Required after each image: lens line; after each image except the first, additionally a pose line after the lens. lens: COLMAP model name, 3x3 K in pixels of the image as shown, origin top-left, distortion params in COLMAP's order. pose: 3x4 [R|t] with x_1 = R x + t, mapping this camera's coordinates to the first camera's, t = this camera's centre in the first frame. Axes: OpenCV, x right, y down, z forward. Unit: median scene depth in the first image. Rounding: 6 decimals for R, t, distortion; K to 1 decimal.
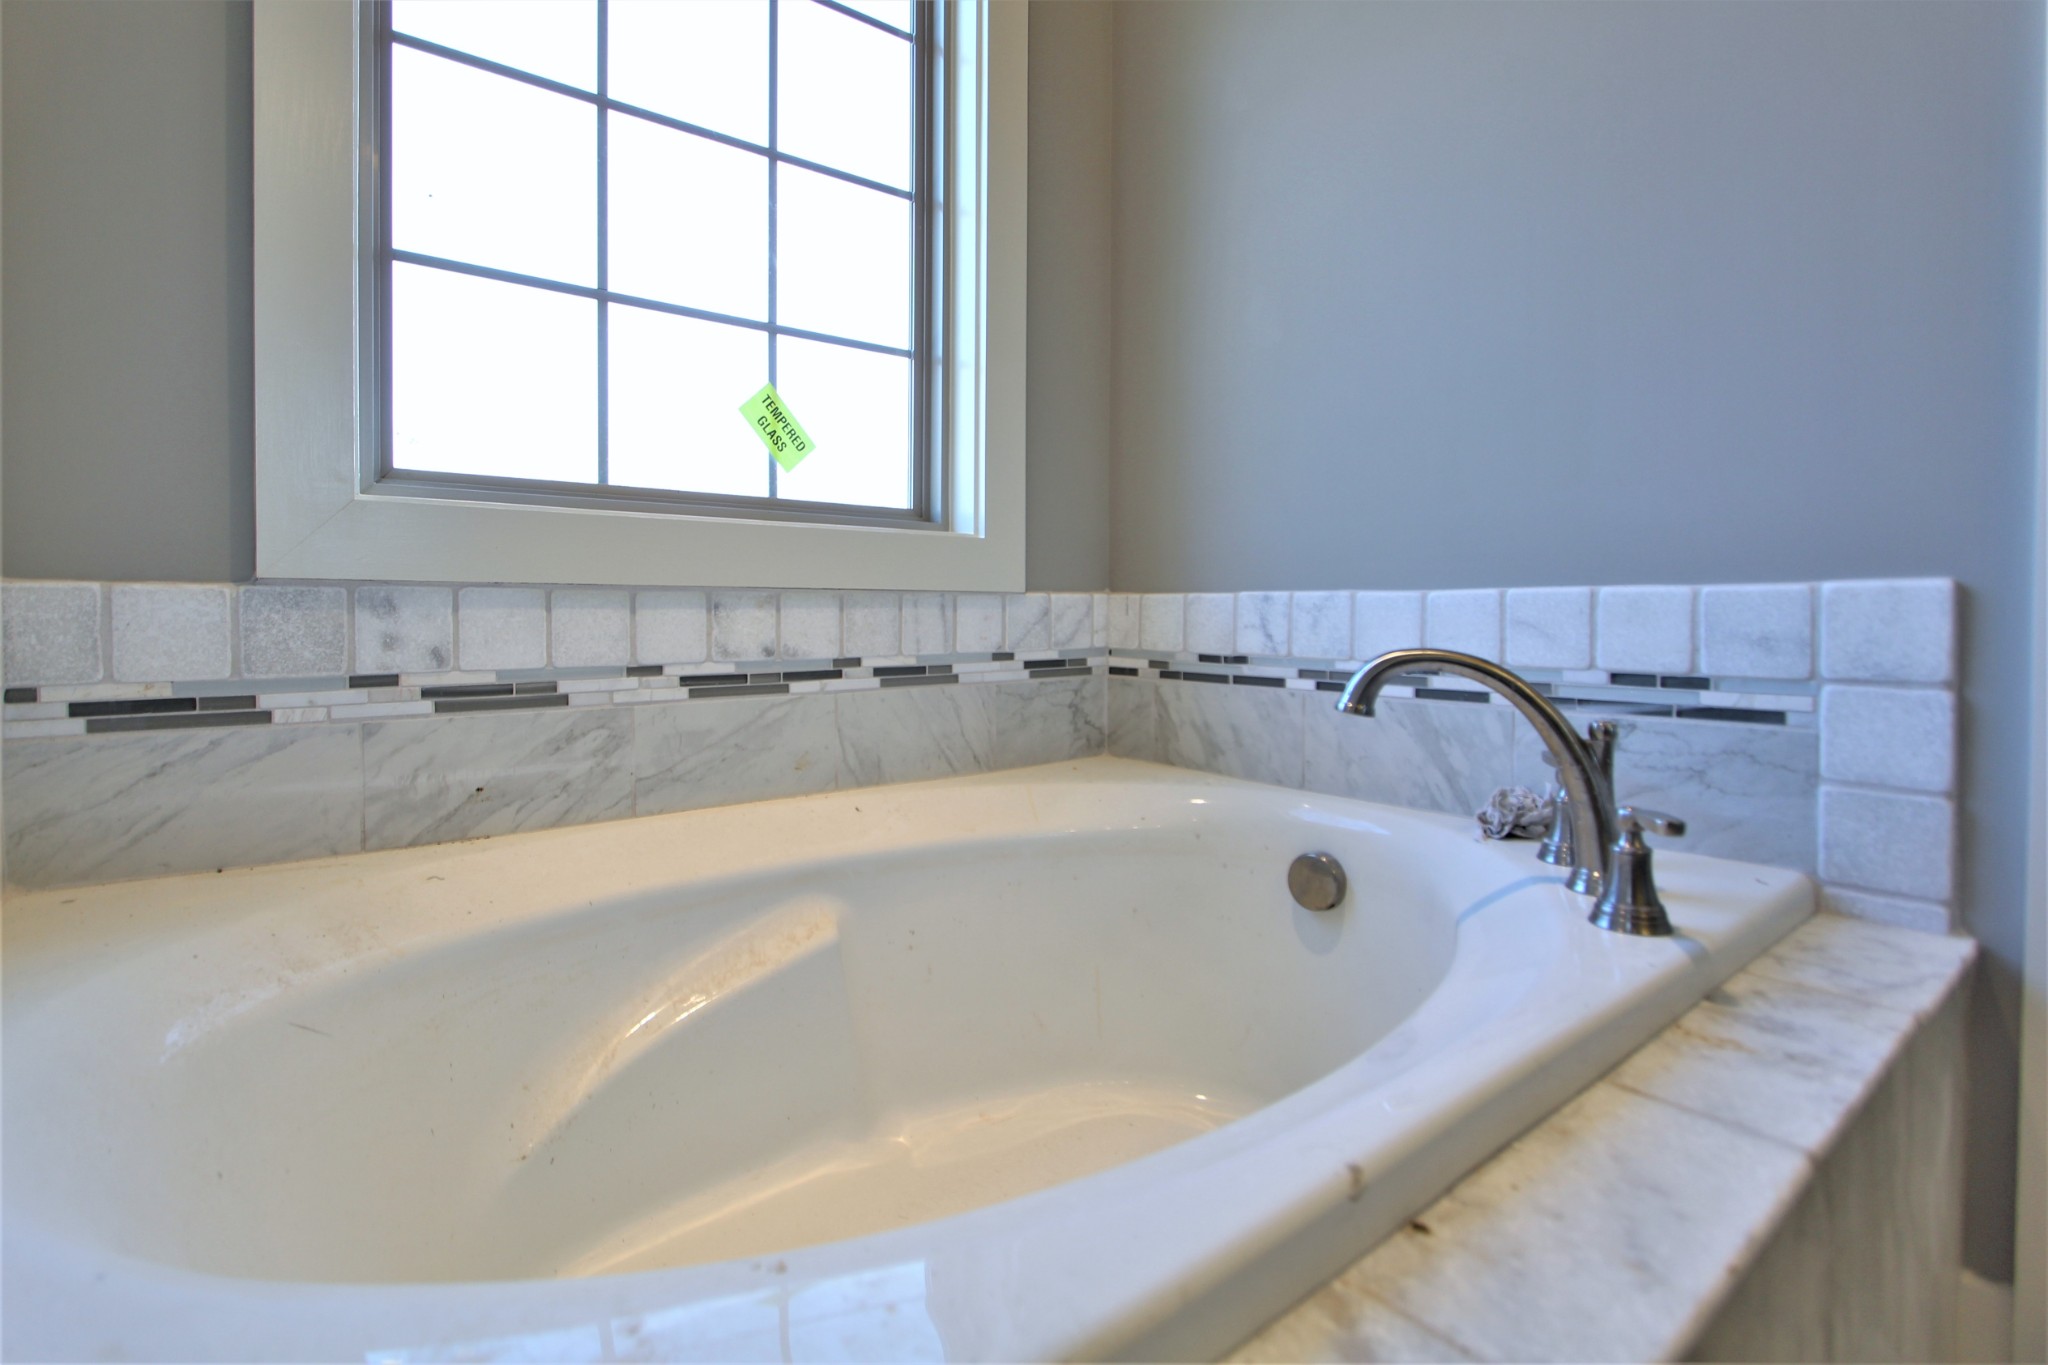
lens RADIAL K [[953.9, 0, 993.4], [0, 953.9, 645.3], [0, 0, 1]] dist [-0.014411, 0.000851]
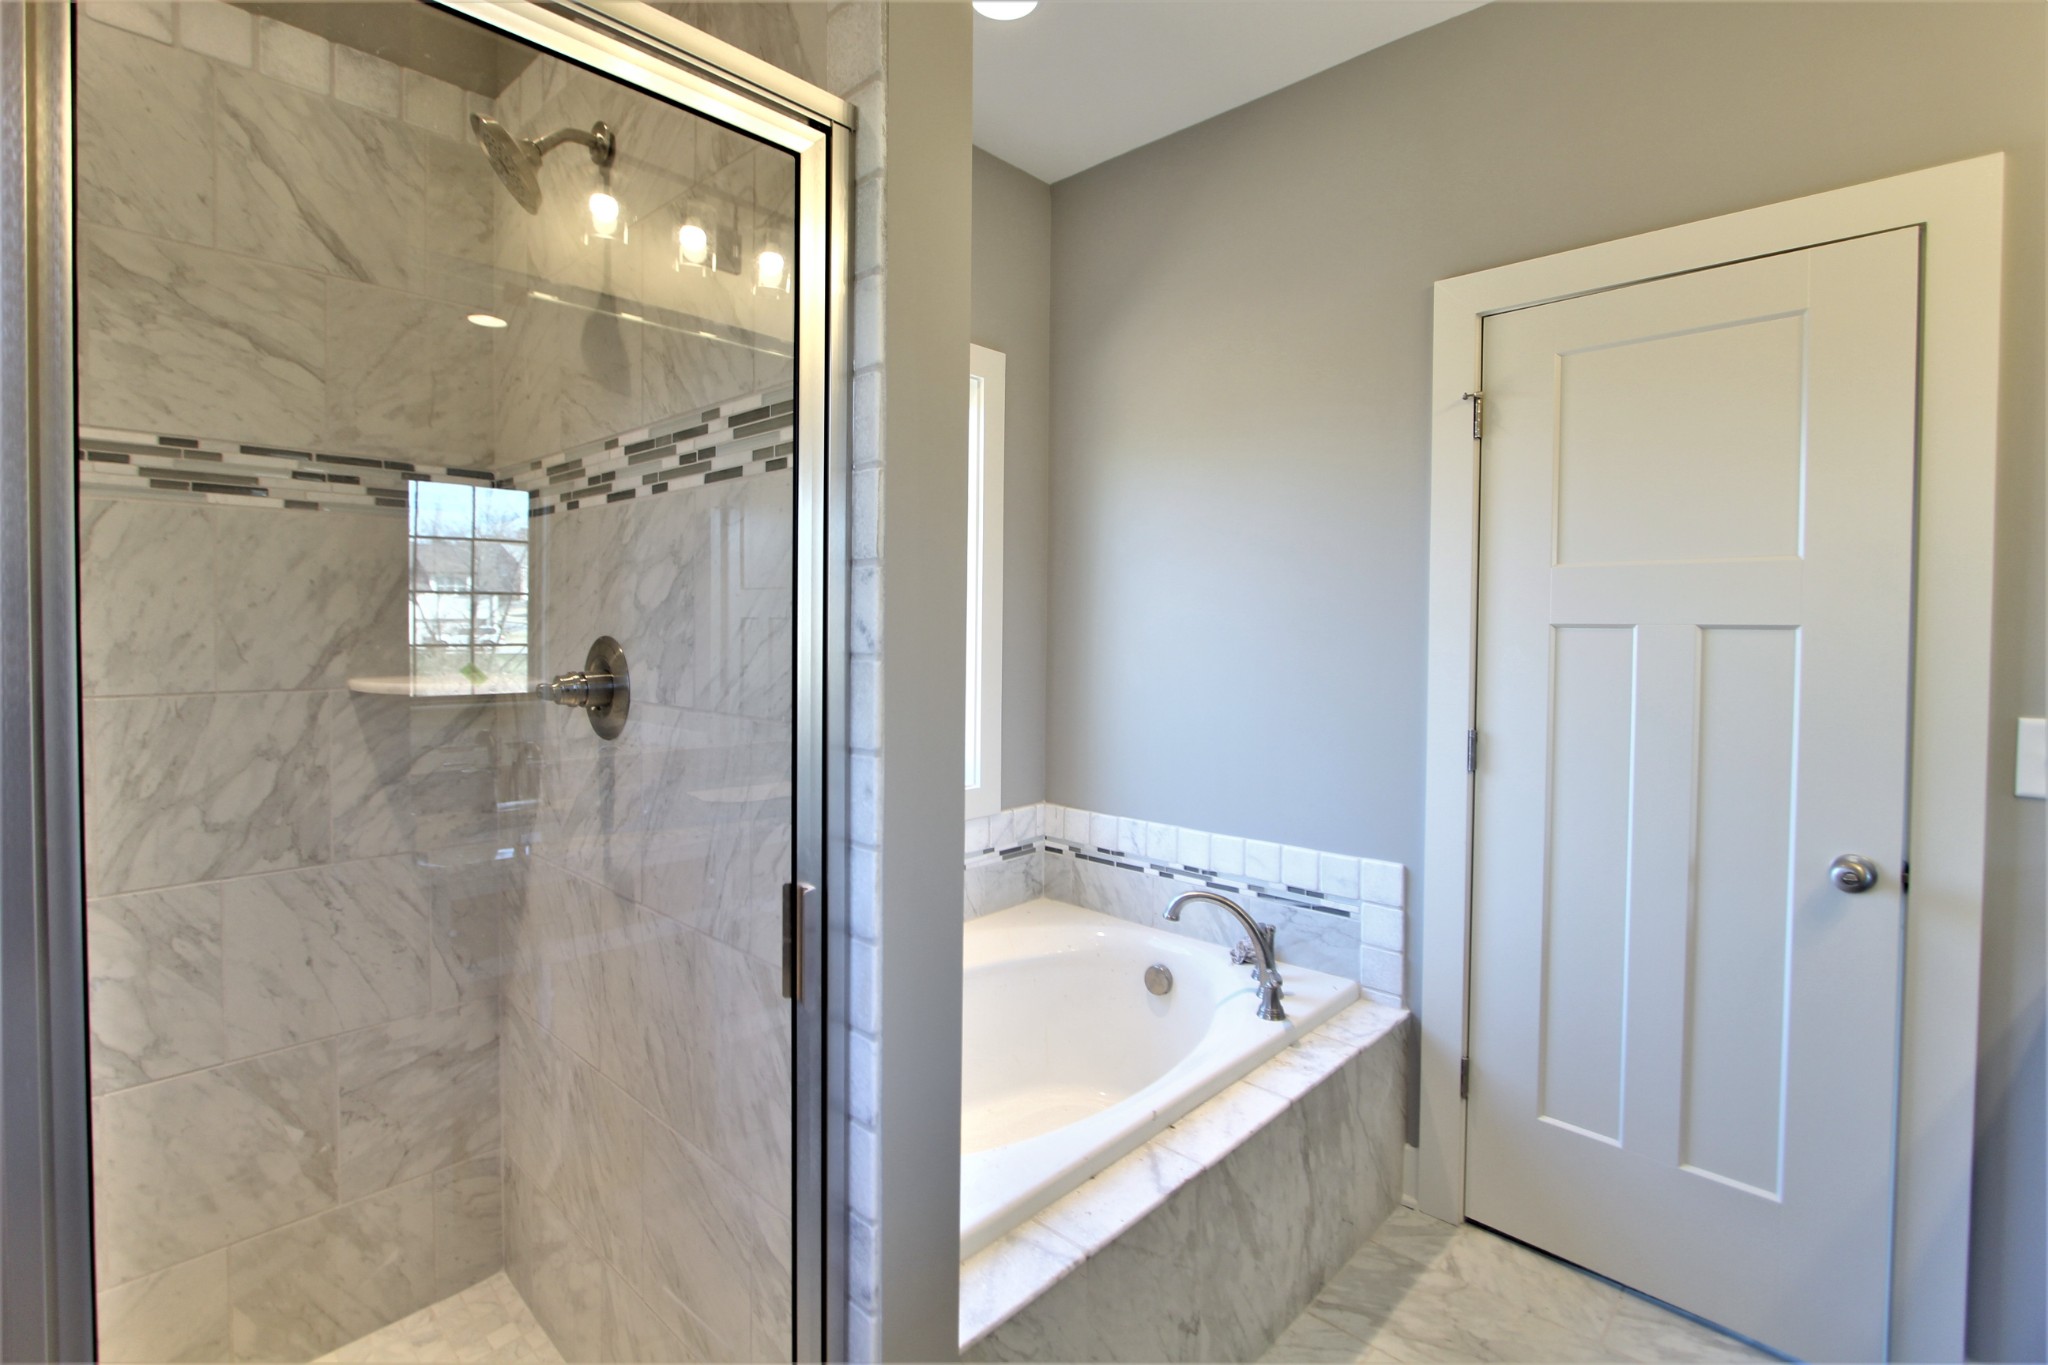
lens RADIAL K [[937.6, 0, 1028.0], [0, 937.6, 645.8], [0, 0, 1]] dist [-0.022200, 0.004674]
pose [[0.986845, 0.005698, 0.161568, -0.237240], [-0.003900, 0.999927, -0.011442, -0.412271], [-0.161621, 0.010661, 0.986795, -0.853064]]
